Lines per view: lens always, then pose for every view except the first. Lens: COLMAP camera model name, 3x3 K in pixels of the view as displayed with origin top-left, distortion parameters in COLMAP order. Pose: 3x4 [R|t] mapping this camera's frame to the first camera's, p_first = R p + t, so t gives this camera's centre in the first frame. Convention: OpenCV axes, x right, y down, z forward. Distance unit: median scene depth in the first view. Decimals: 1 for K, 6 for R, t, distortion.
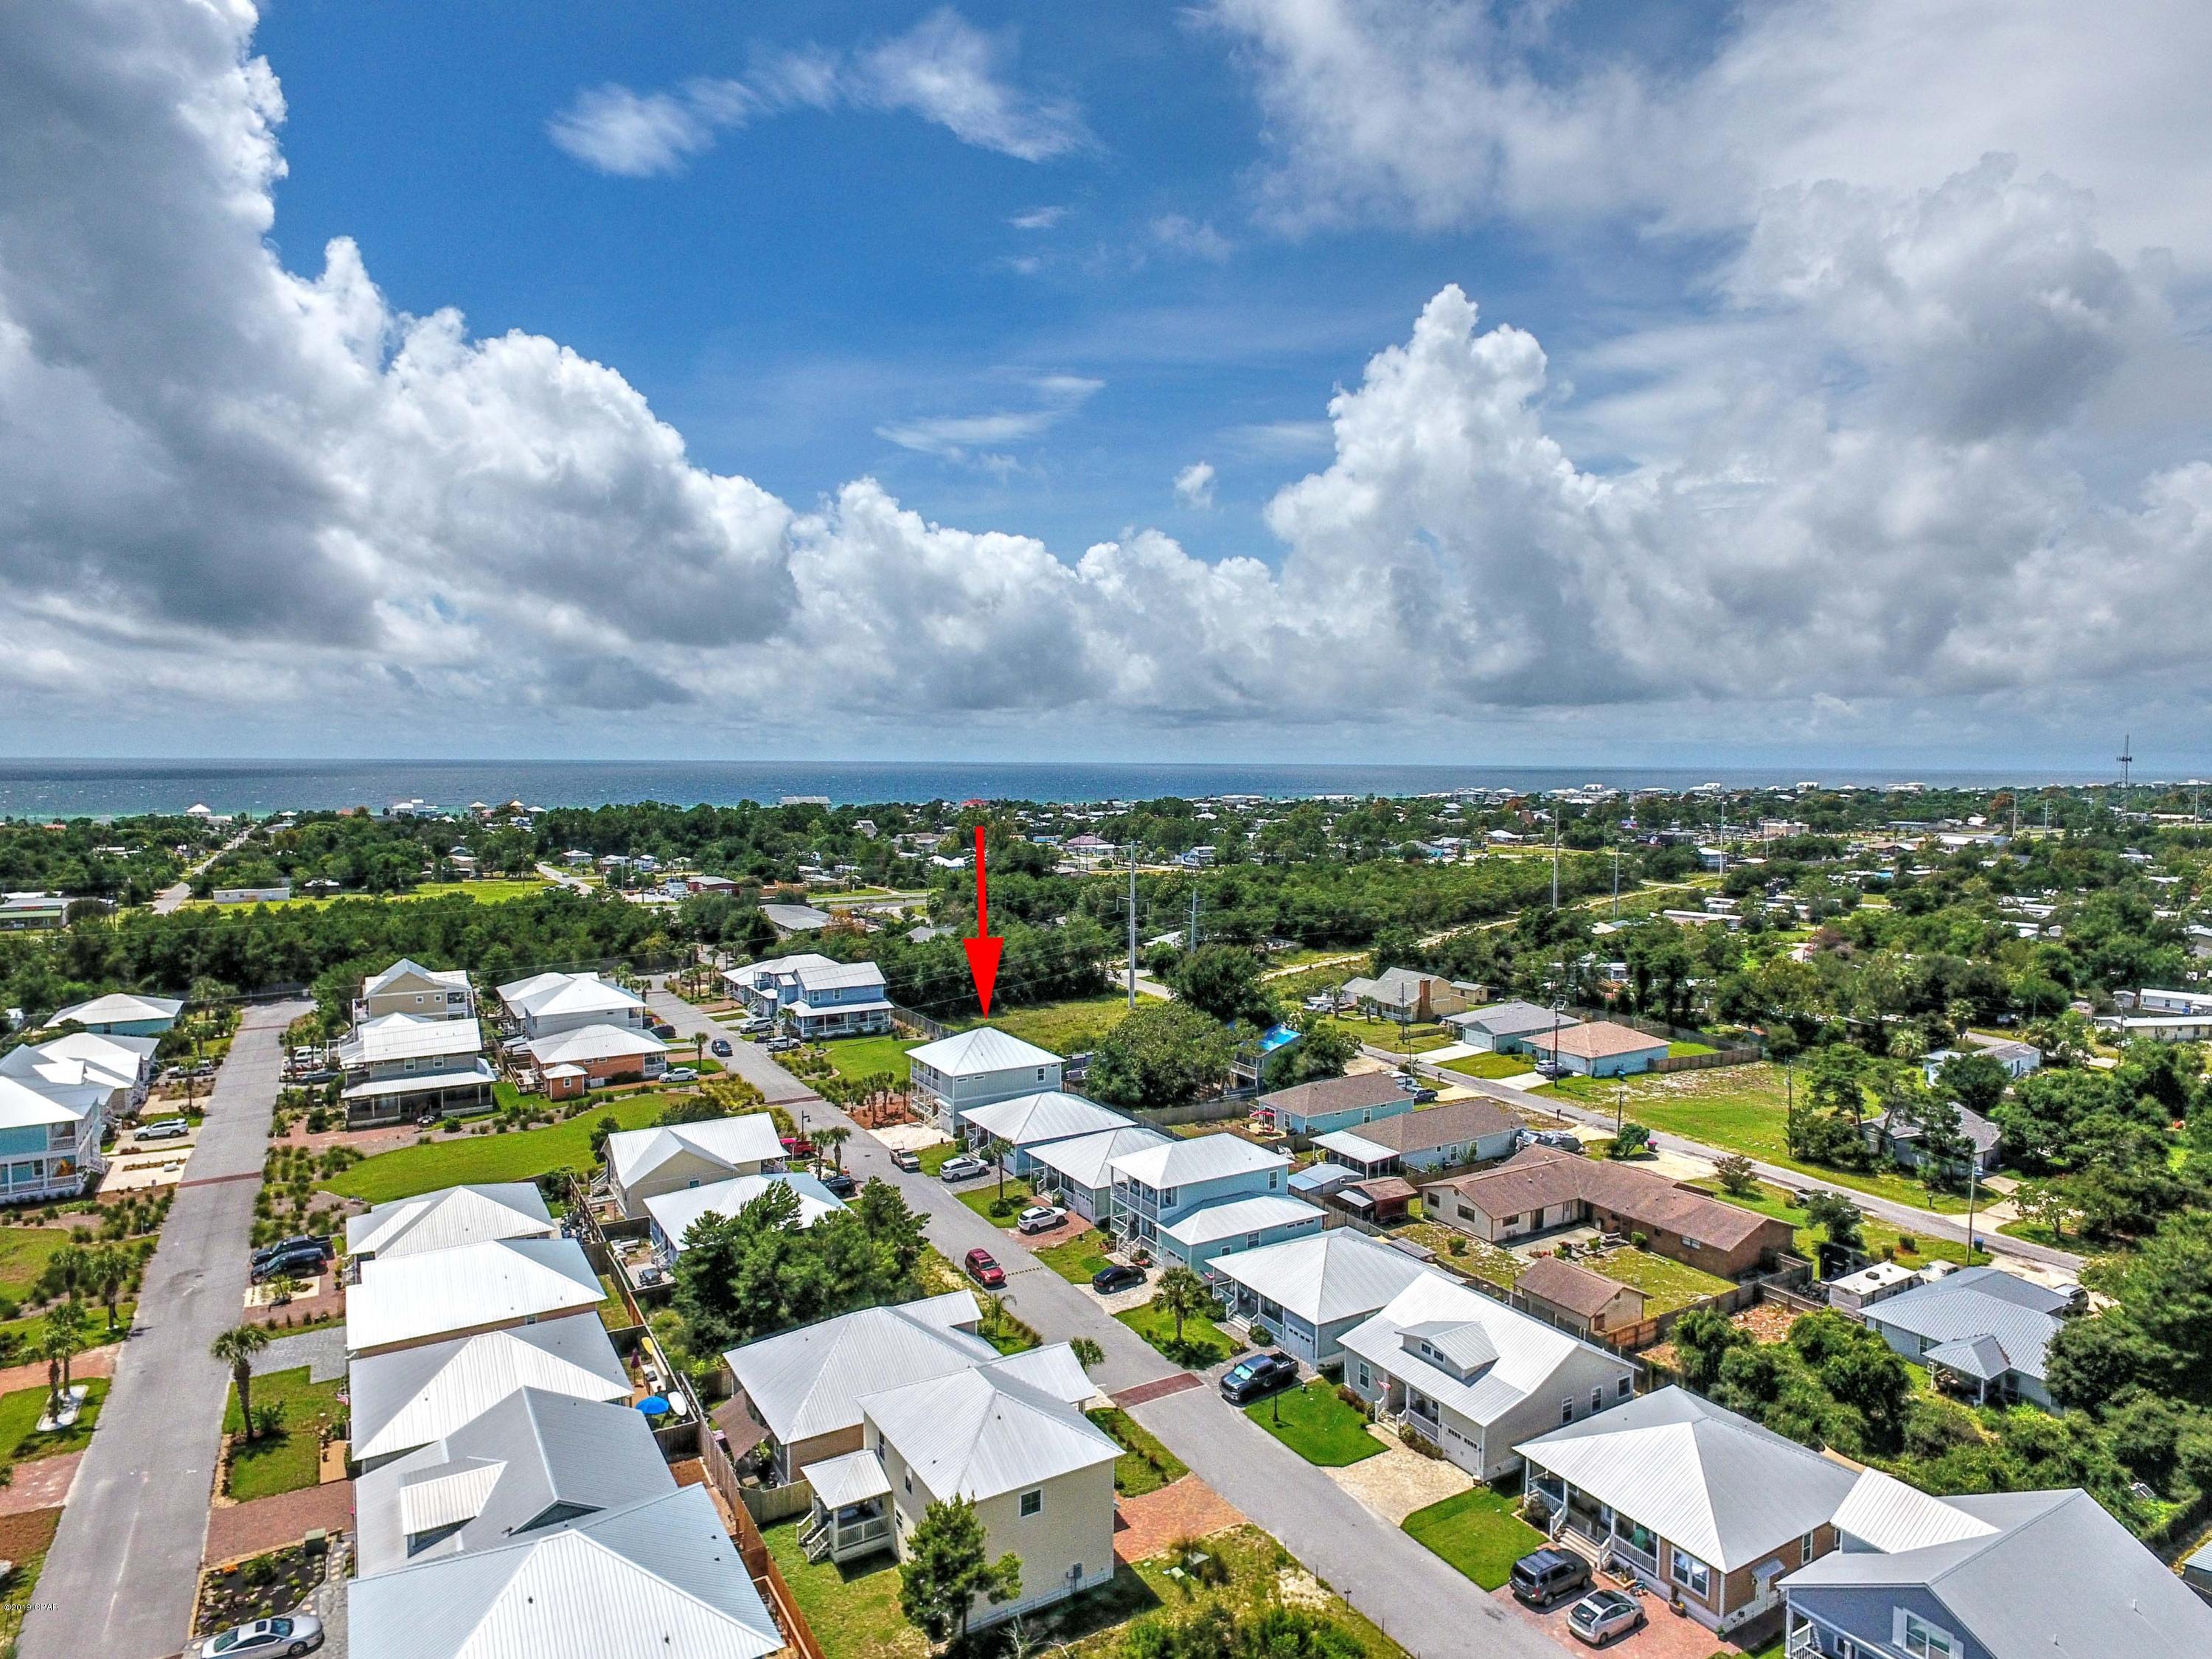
lens RADIAL K [[1282.5, 0, 1110.5], [0, 1282.5, 819.7], [0, 0, 1]] dist [-0.002244, 0.003782]
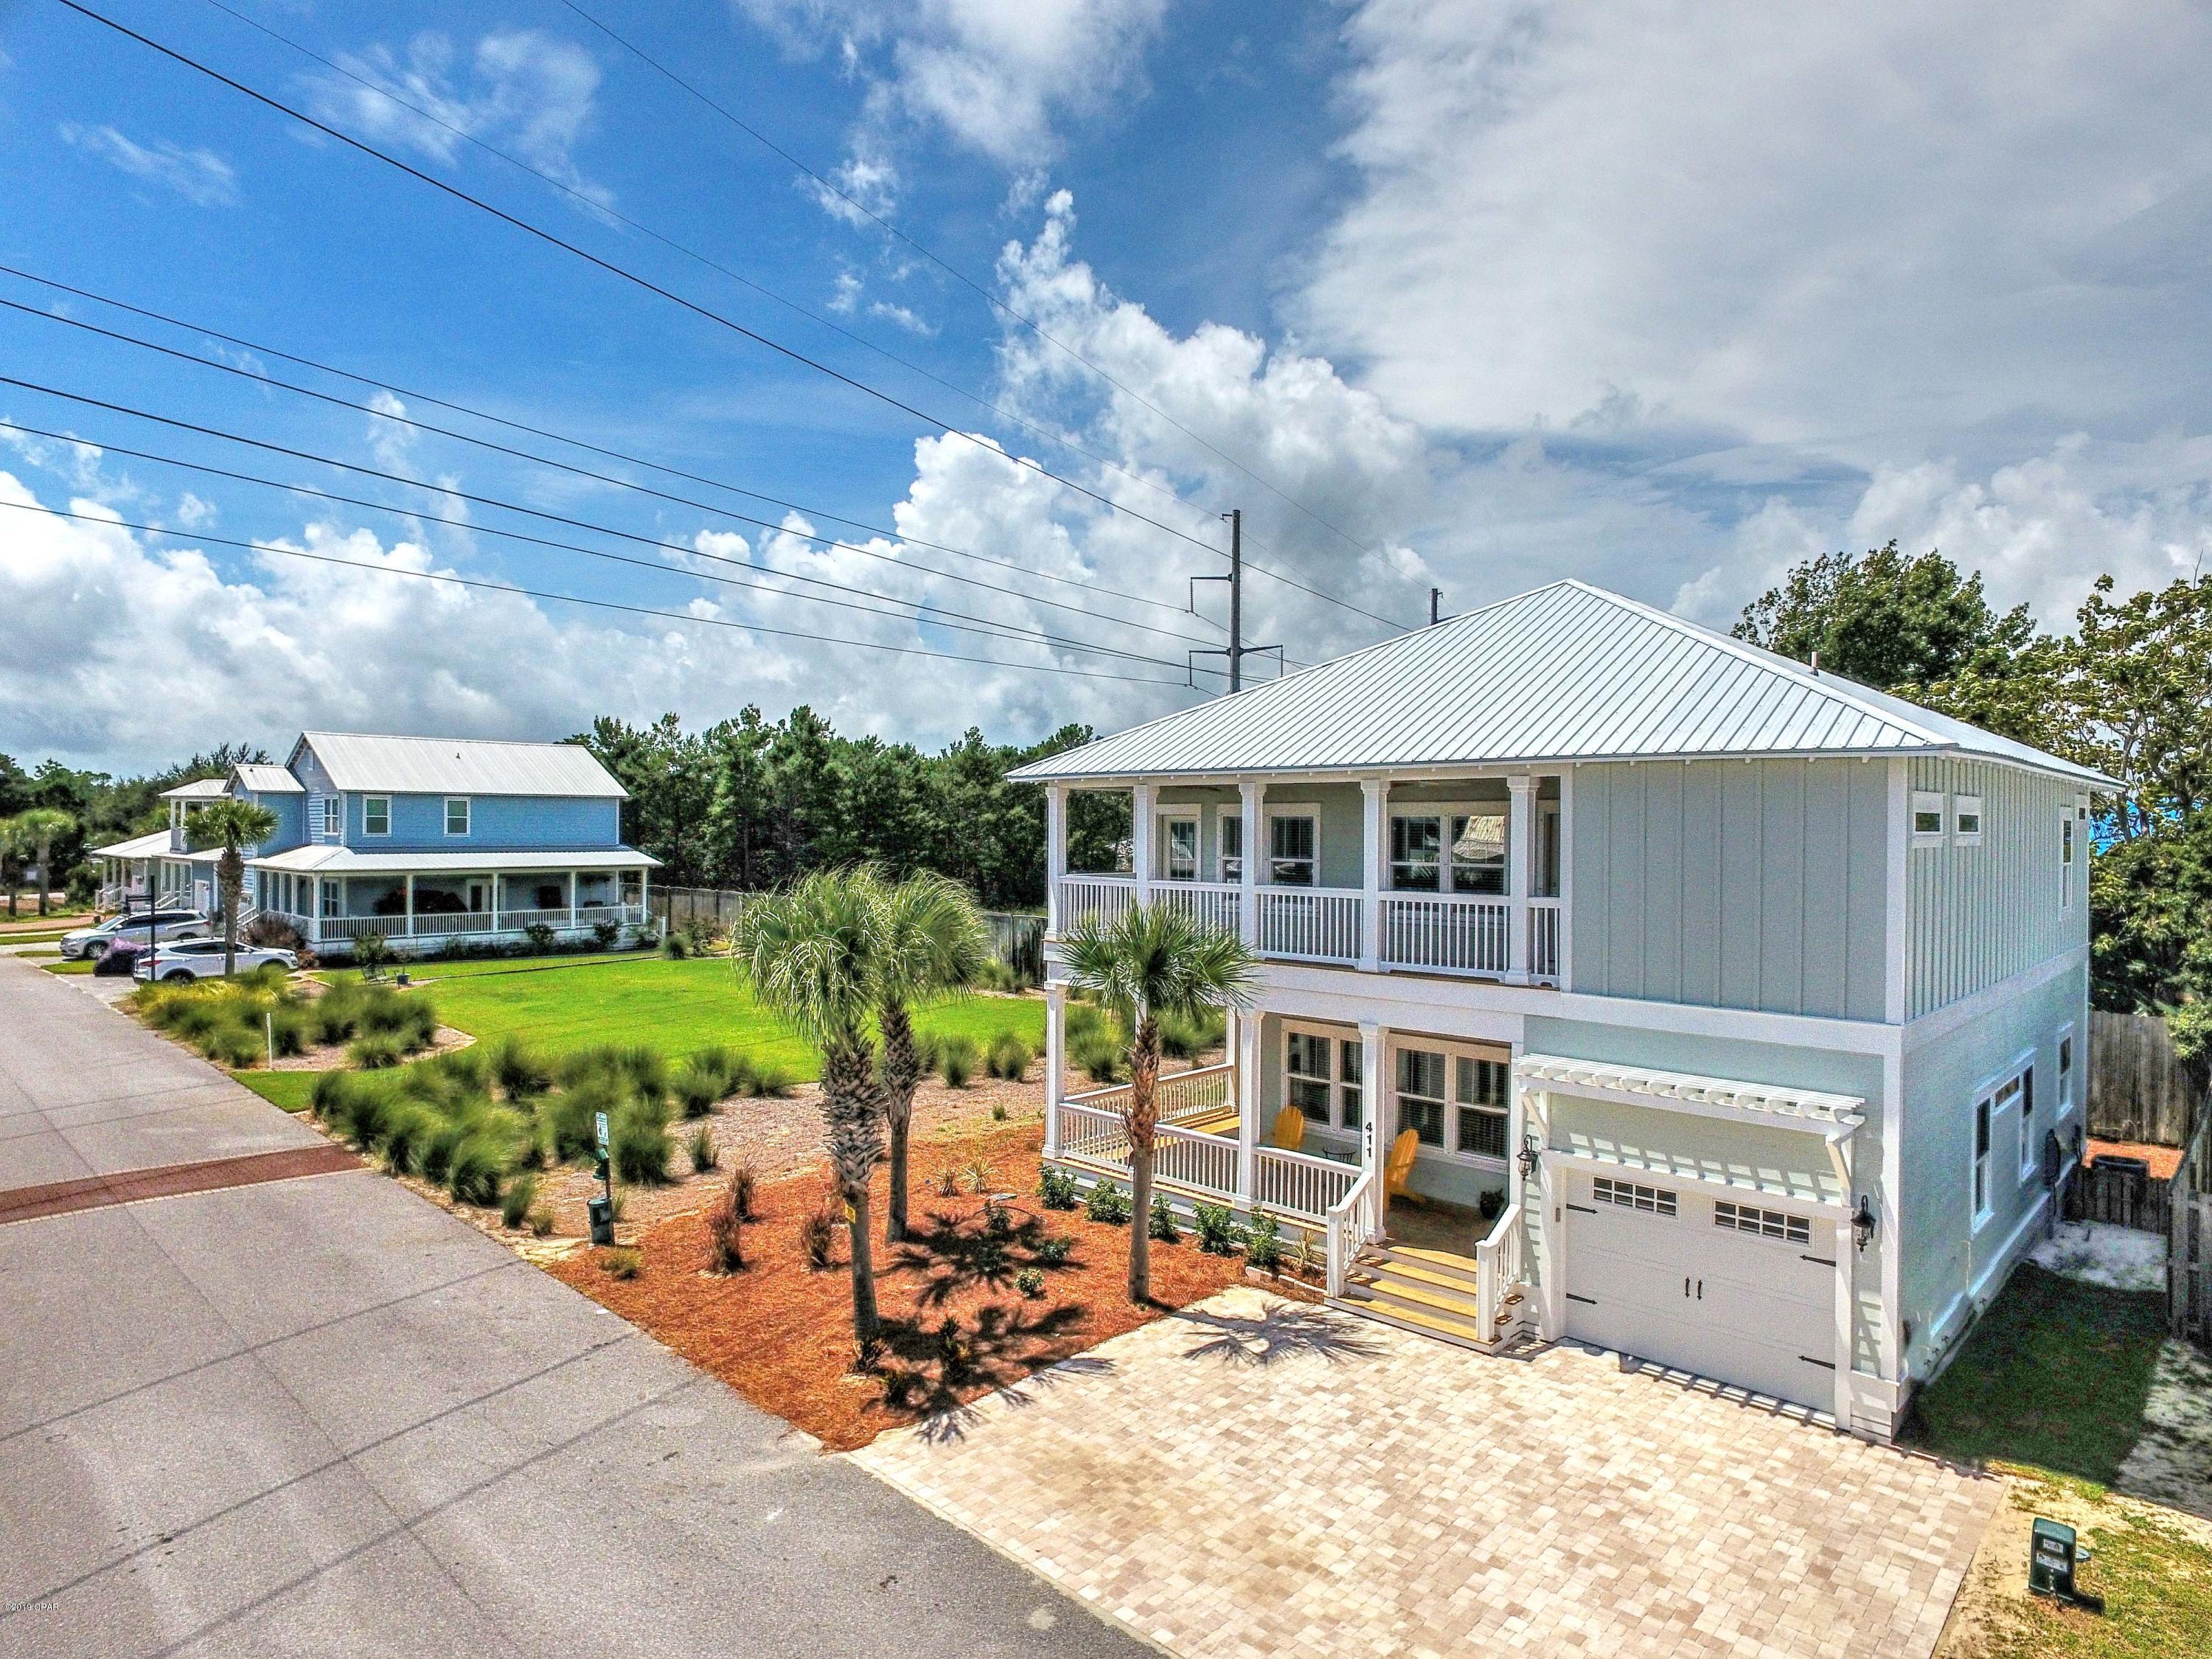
lens RADIAL K [[1282.5, 0, 1110.5], [0, 1282.5, 819.7], [0, 0, 1]] dist [-0.002244, 0.003782]
pose [[0.963852, 0.006937, 0.266350, -0.088804], [0.005974, 0.998847, -0.047633, 0.091122], [-0.266373, 0.047502, 0.962699, 0.408932]]
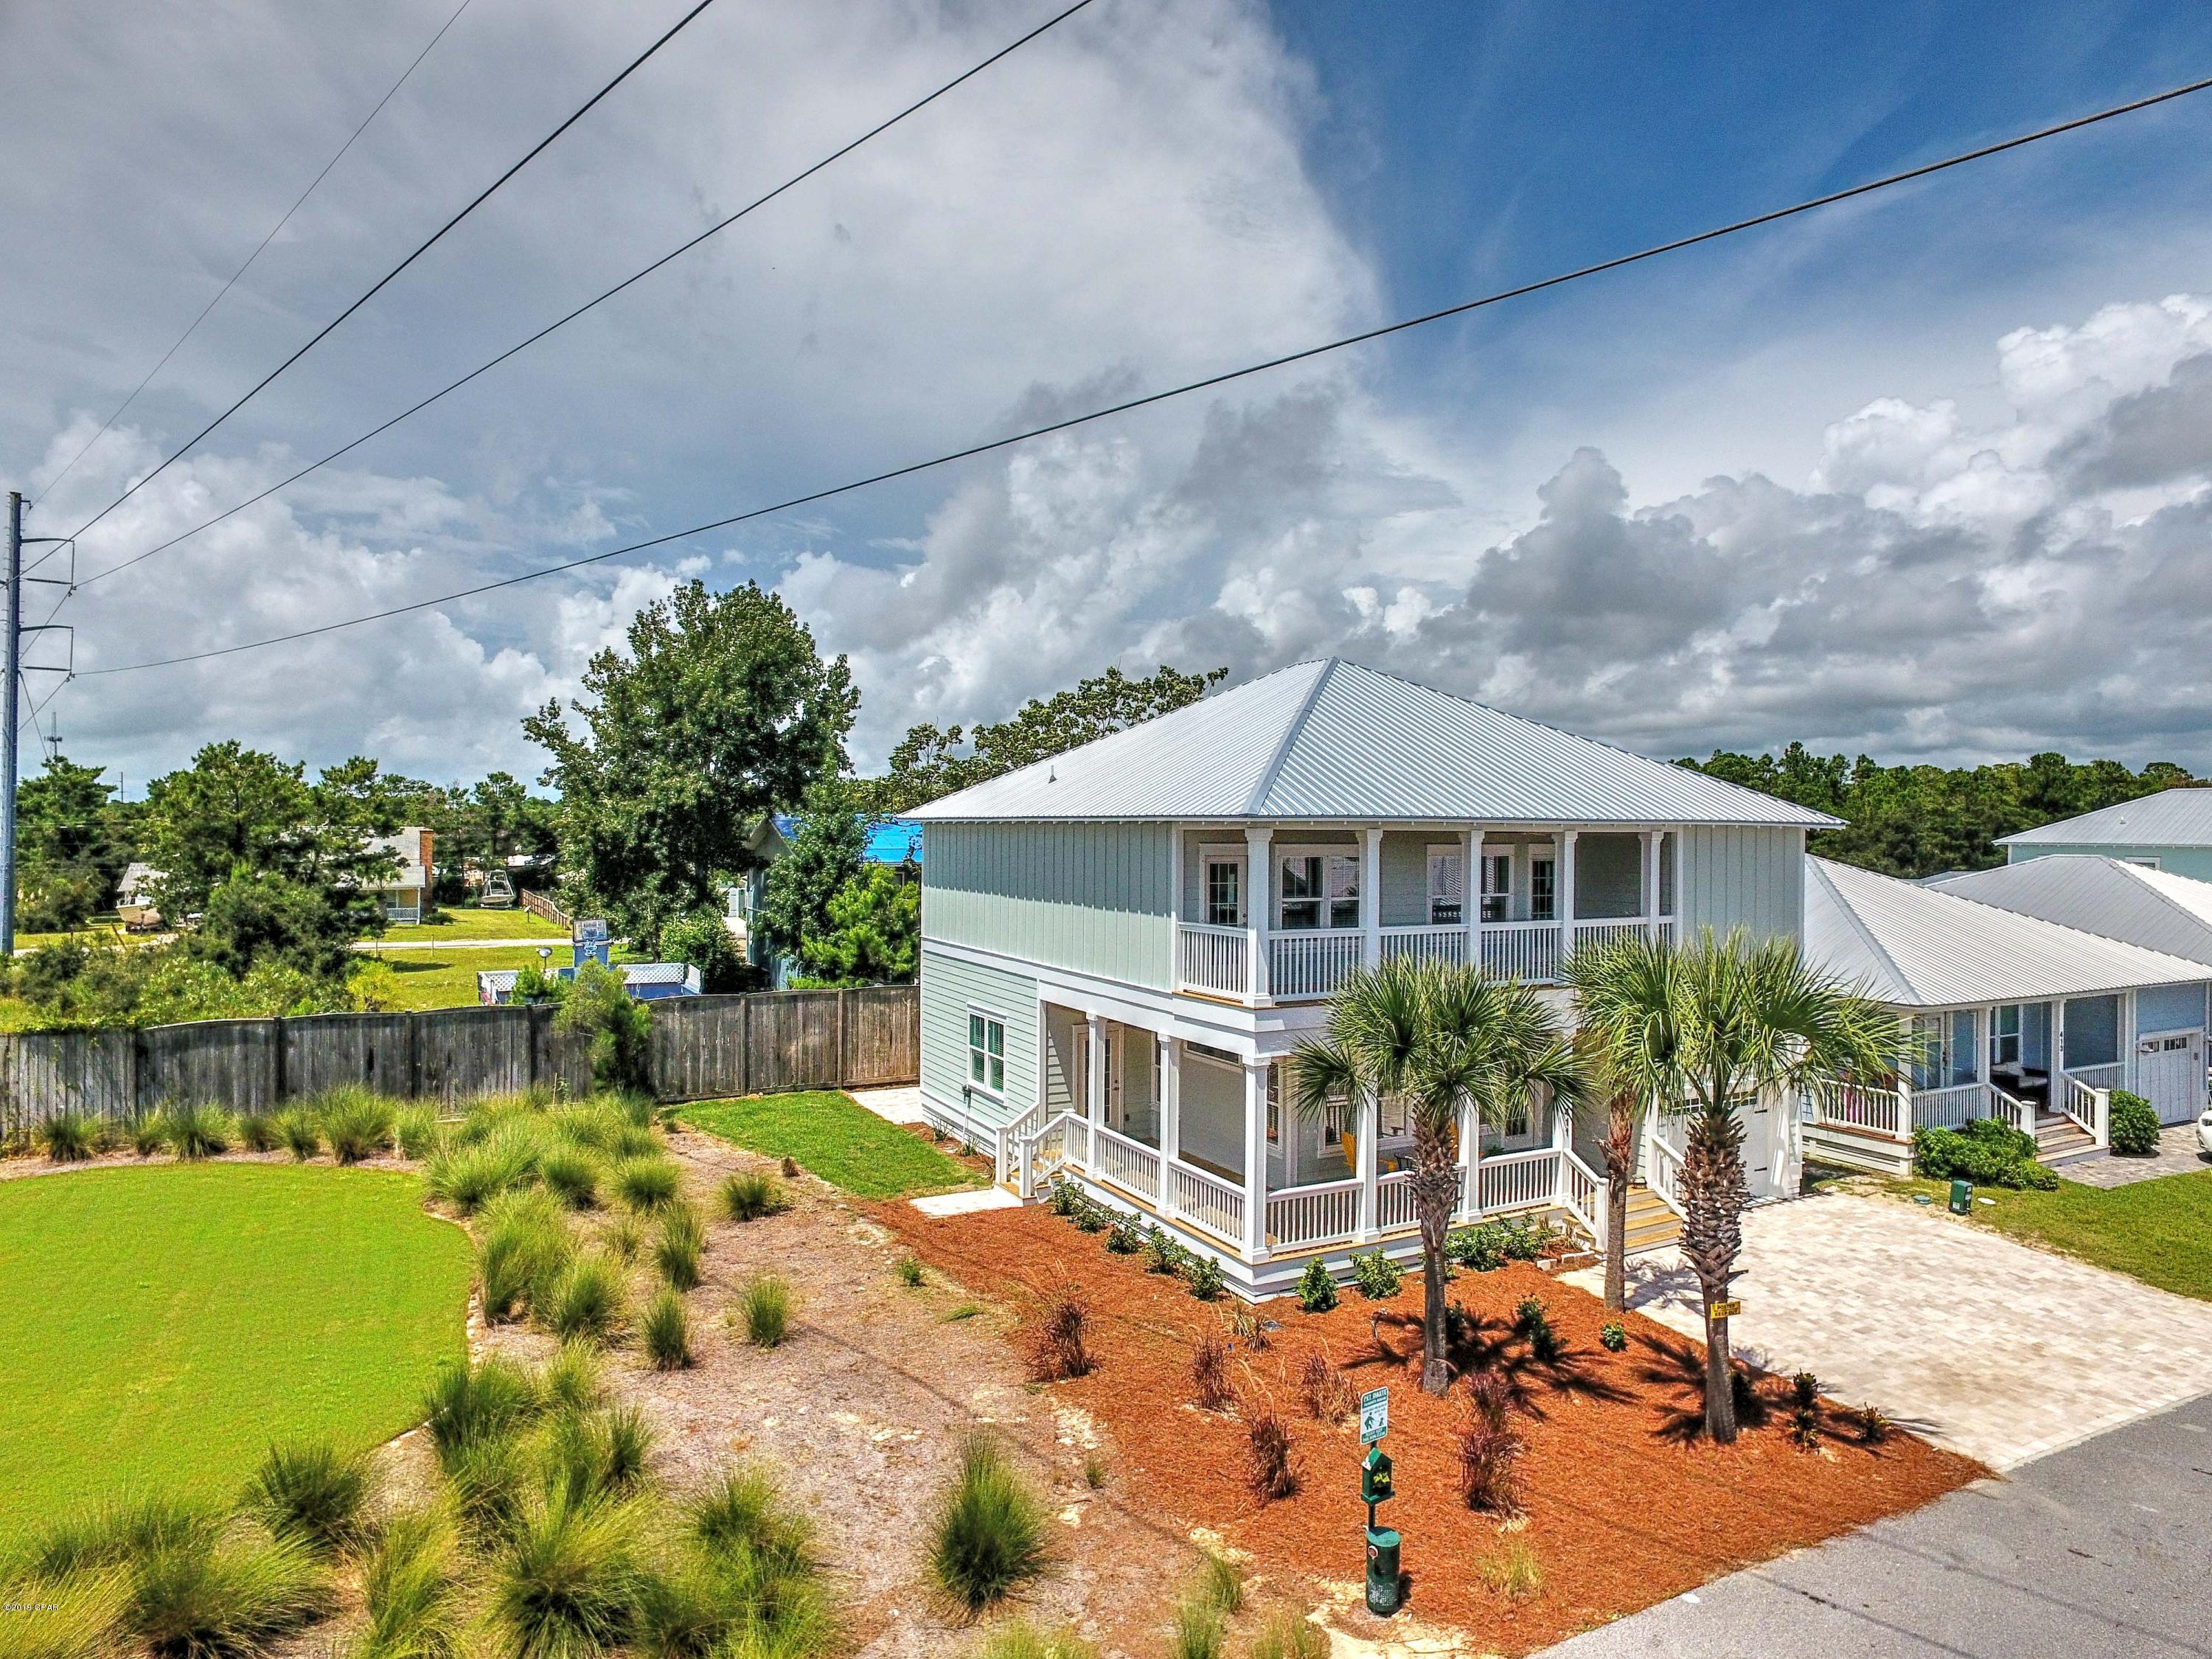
lens RADIAL K [[1286.9, 0, 1106.0], [0, 1286.9, 829.5], [0, 0, 1]] dist [-0.003945, 0.009764]
pose [[0.050483, -0.001512, 0.998724, -0.131540], [0.038482, 0.999259, -0.000432, 0.085999], [-0.997983, 0.038455, 0.050504, 0.478200]]
